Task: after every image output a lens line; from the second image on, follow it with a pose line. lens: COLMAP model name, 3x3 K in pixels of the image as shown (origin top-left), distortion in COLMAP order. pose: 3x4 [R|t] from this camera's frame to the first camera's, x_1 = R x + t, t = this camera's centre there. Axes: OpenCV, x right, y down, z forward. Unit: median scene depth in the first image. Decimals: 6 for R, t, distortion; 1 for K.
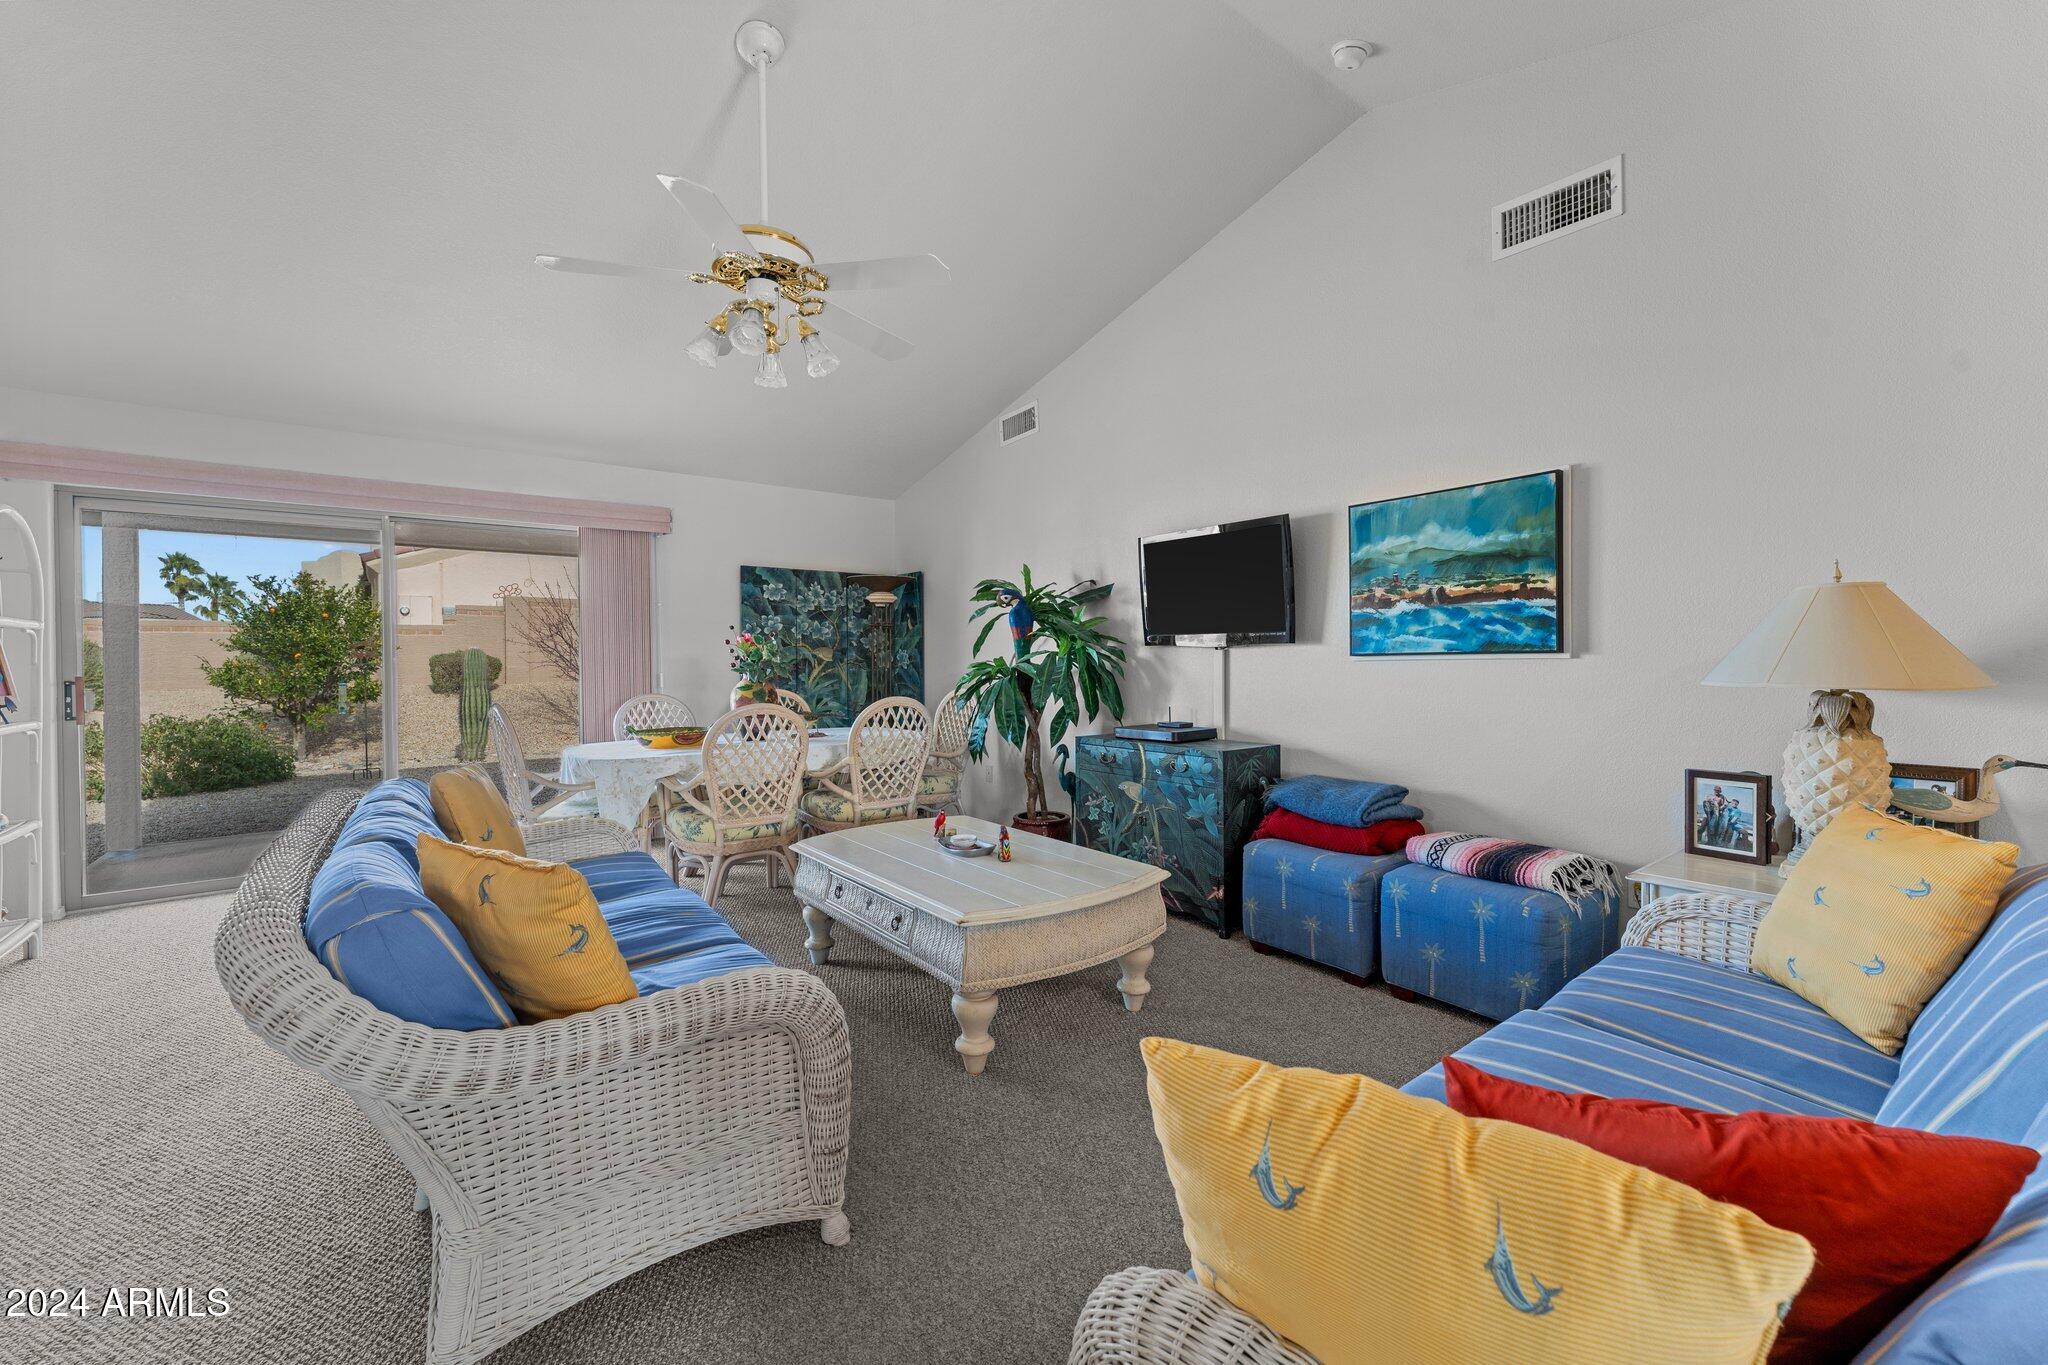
lens RADIAL K [[825.9, 0, 1027.6], [0, 825.9, 666.9], [0, 0, 1]] dist [-0.001523, 0.000003]
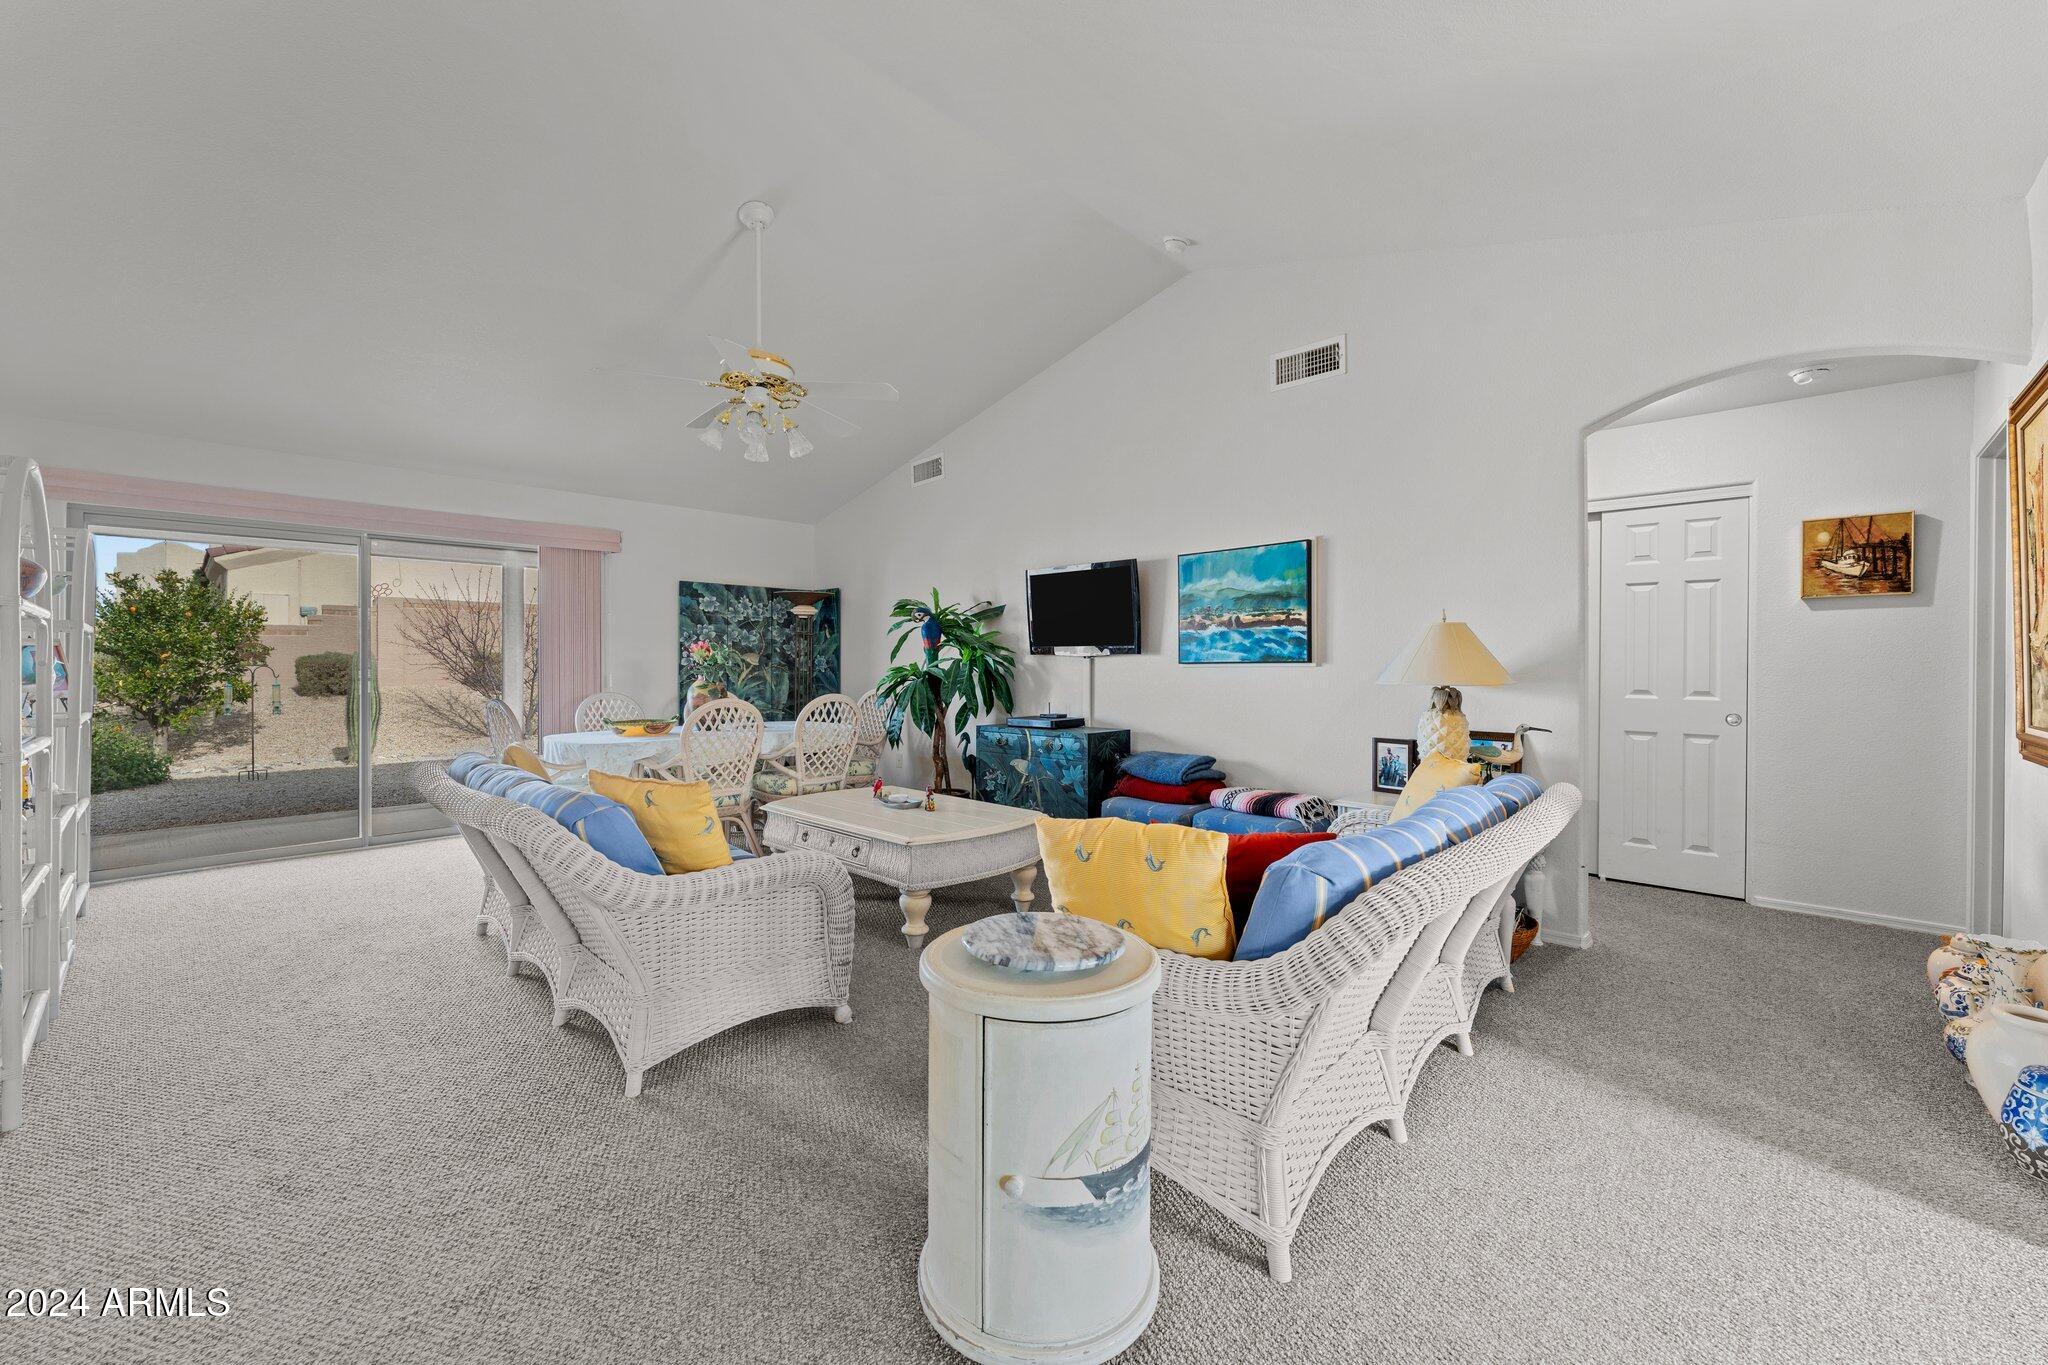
lens RADIAL K [[825.9, 0, 1023.4], [0, 825.9, 669.0], [0, 0, 1]] dist [-0.001523, 0.000003]
pose [[0.990607, 0.005952, 0.136609, -0.054695], [-0.005350, 0.999974, -0.004777, 0.003232], [-0.136634, 0.004002, 0.990613, -0.334560]]
